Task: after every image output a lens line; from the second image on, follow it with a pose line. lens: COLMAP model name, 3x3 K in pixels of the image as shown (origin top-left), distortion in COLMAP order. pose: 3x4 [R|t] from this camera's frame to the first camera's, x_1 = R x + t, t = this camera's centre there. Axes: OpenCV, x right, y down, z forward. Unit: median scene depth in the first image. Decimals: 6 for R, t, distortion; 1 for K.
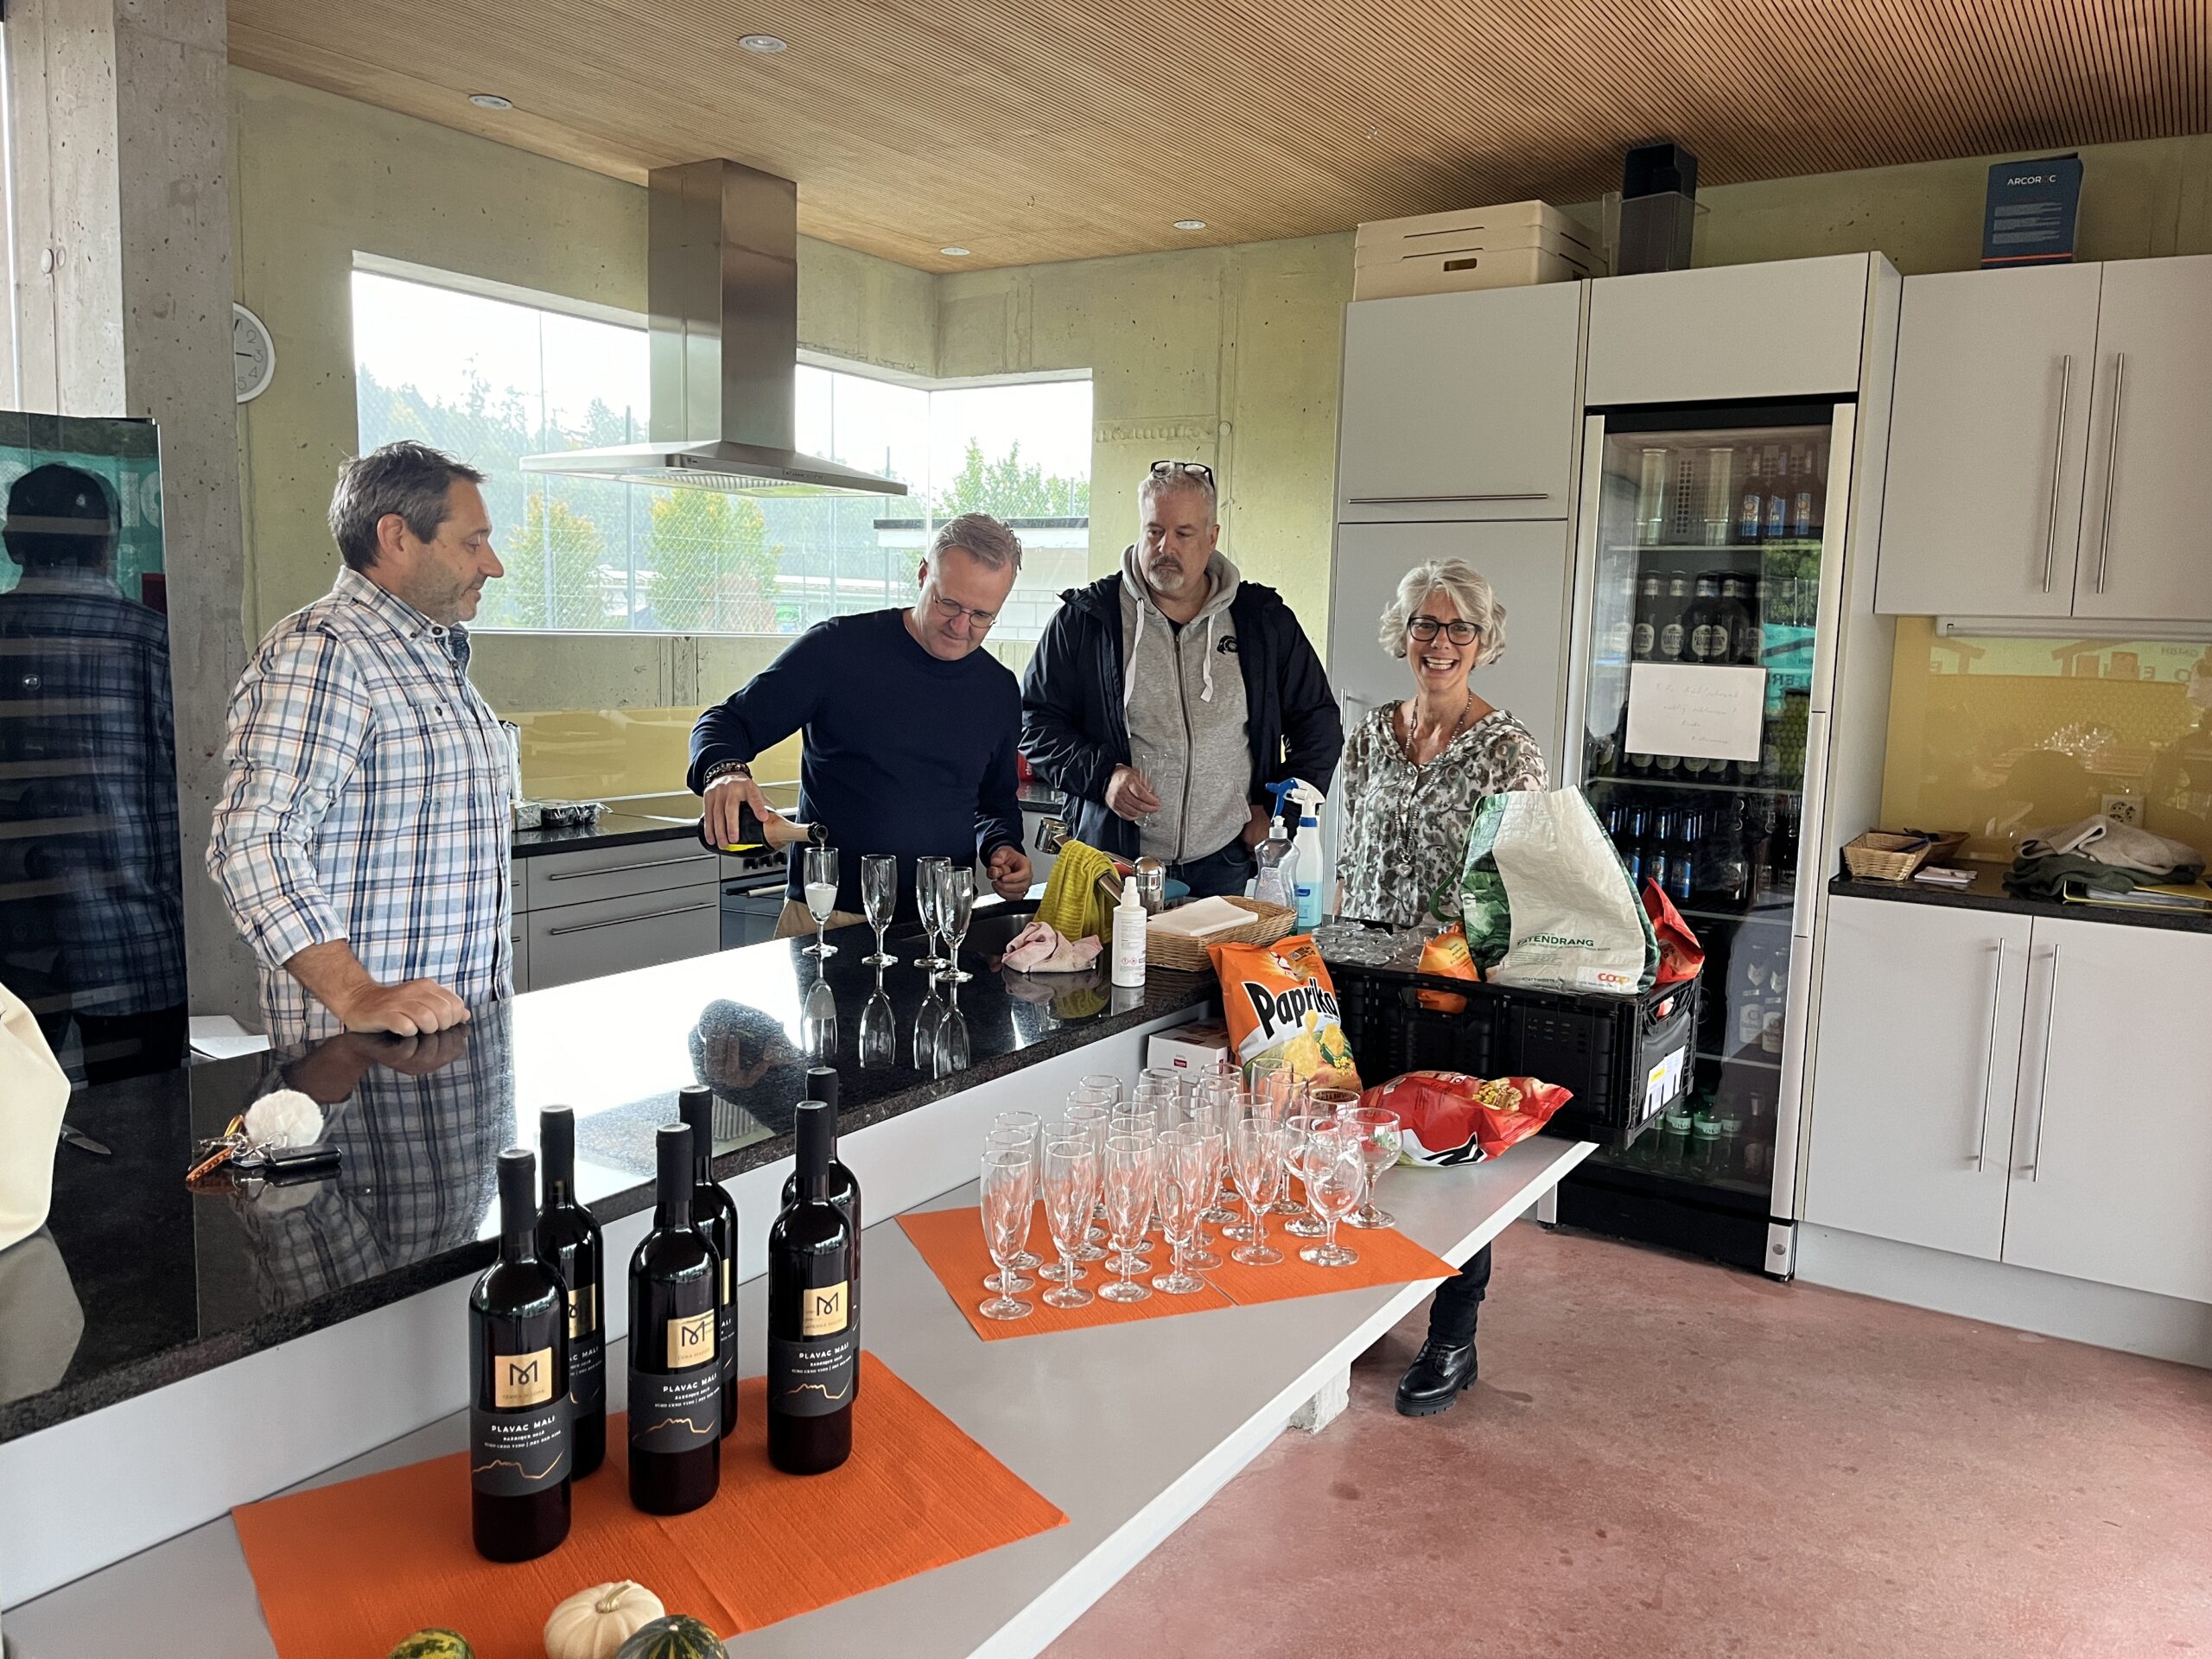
lens RADIAL K [[1673.2, 0, 1105.9], [0, 1673.2, 844.4], [0, 0, 1]] dist [0.053822, -0.075906]
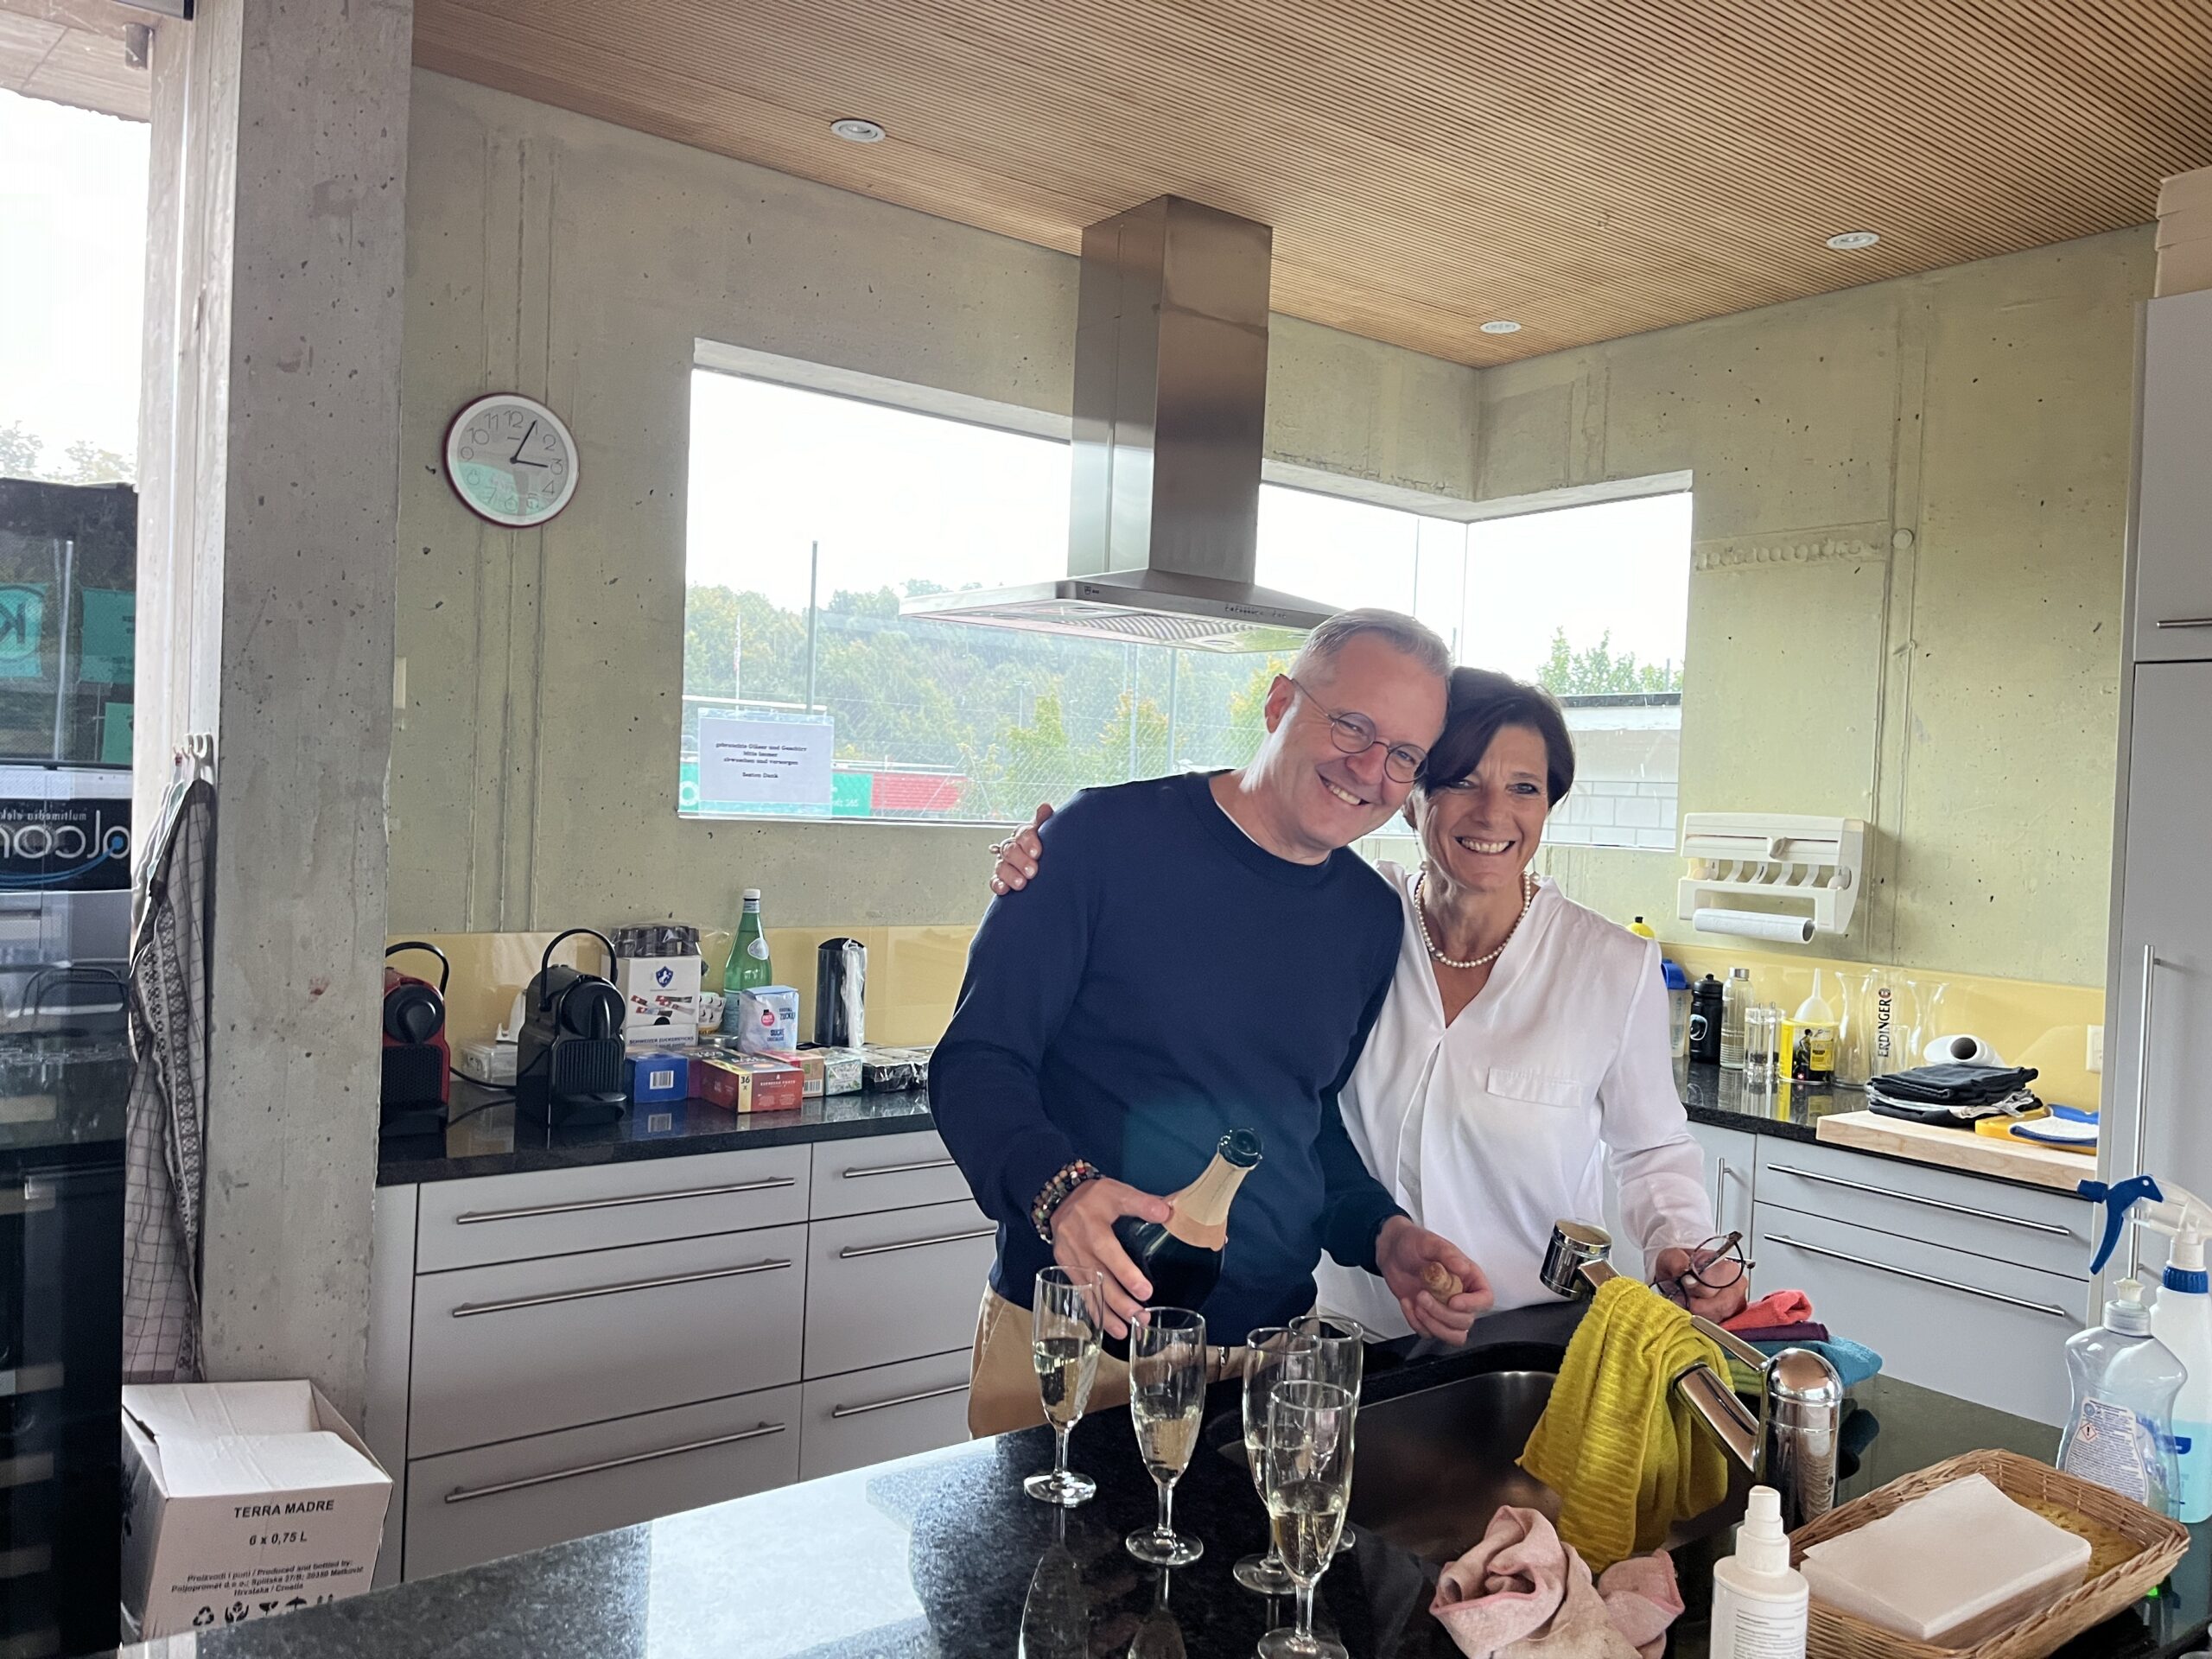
lens RADIAL K [[1673.2, 0, 1097.0], [0, 1673.2, 826.6], [0, 0, 1]] dist [0.053822, -0.075906]
pose [[0.940174, 0.018766, -0.340177, 0.000175], [-0.061556, 0.991406, -0.115436, -0.044169], [0.335087, 0.129470, 0.933249, 0.335582]]
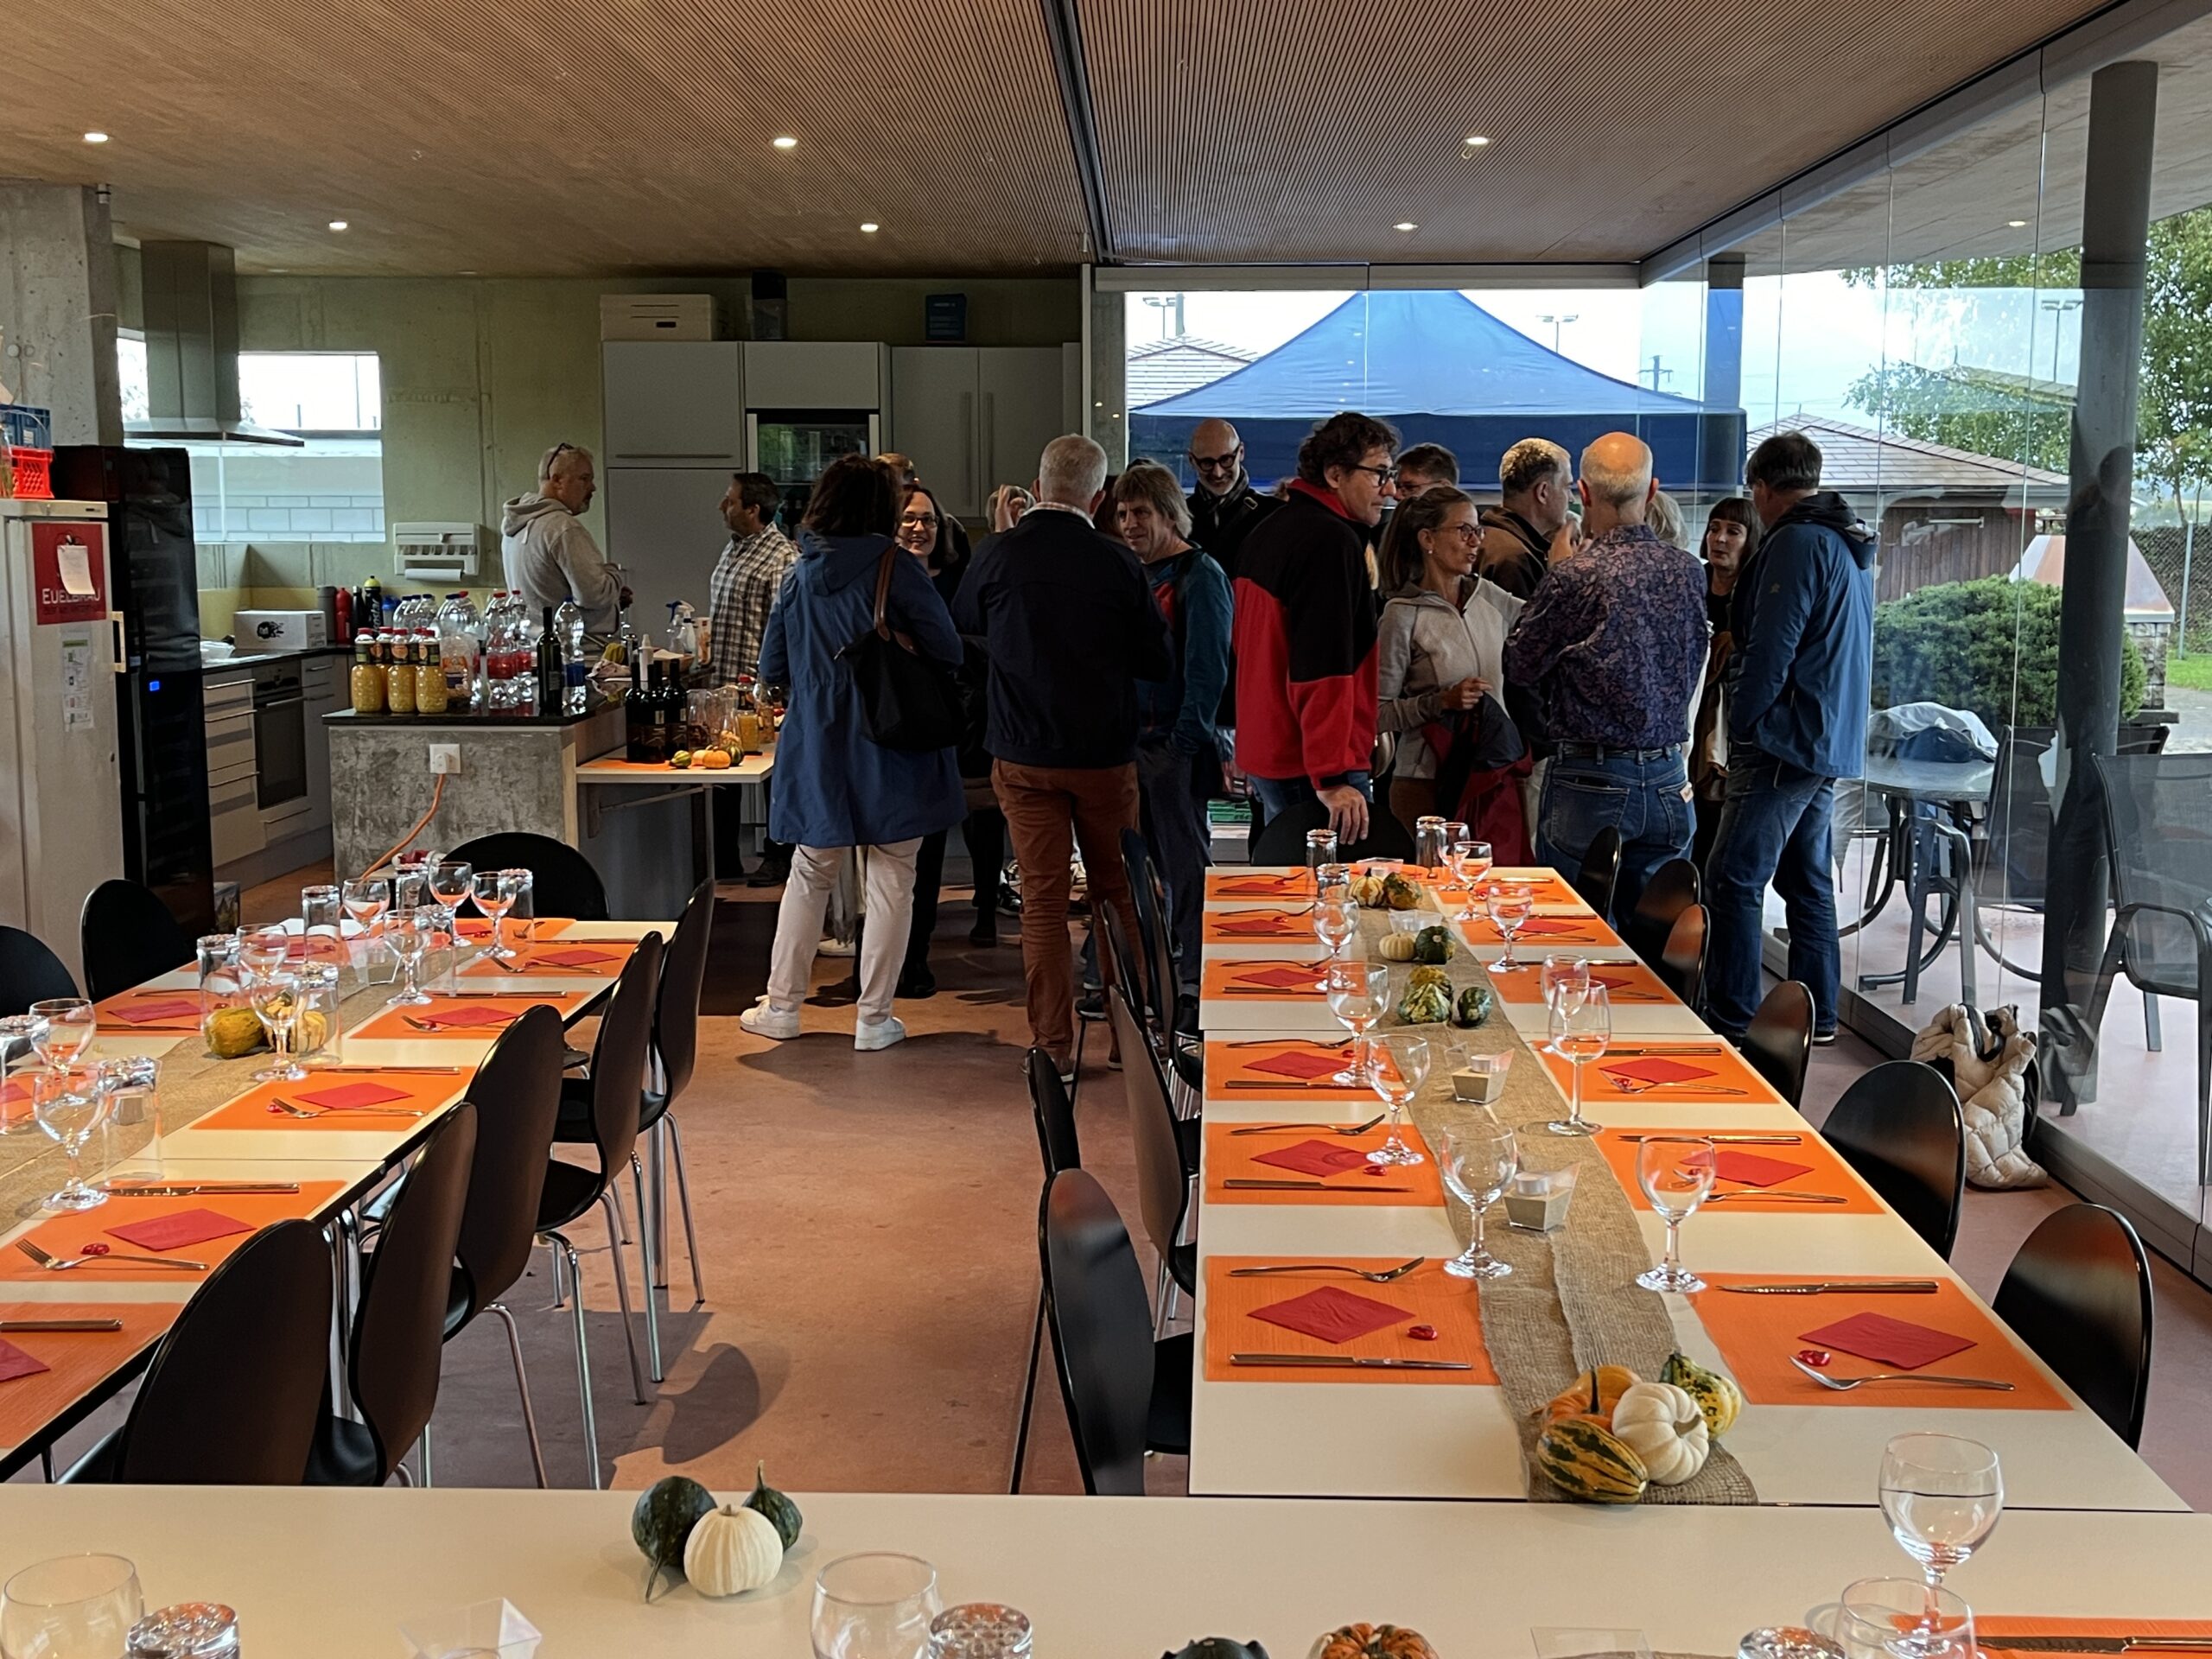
lens RADIAL K [[2347.1, 0, 1107.7], [0, 2347.1, 833.9], [0, 0, 1]] dist [0.009591, 0.000000]
pose [[0.845971, -0.092418, 0.525159, -0.722449], [0.087565, 0.995573, 0.034145, 0.143569], [-0.525990, 0.017100, 0.850319, -1.303091]]
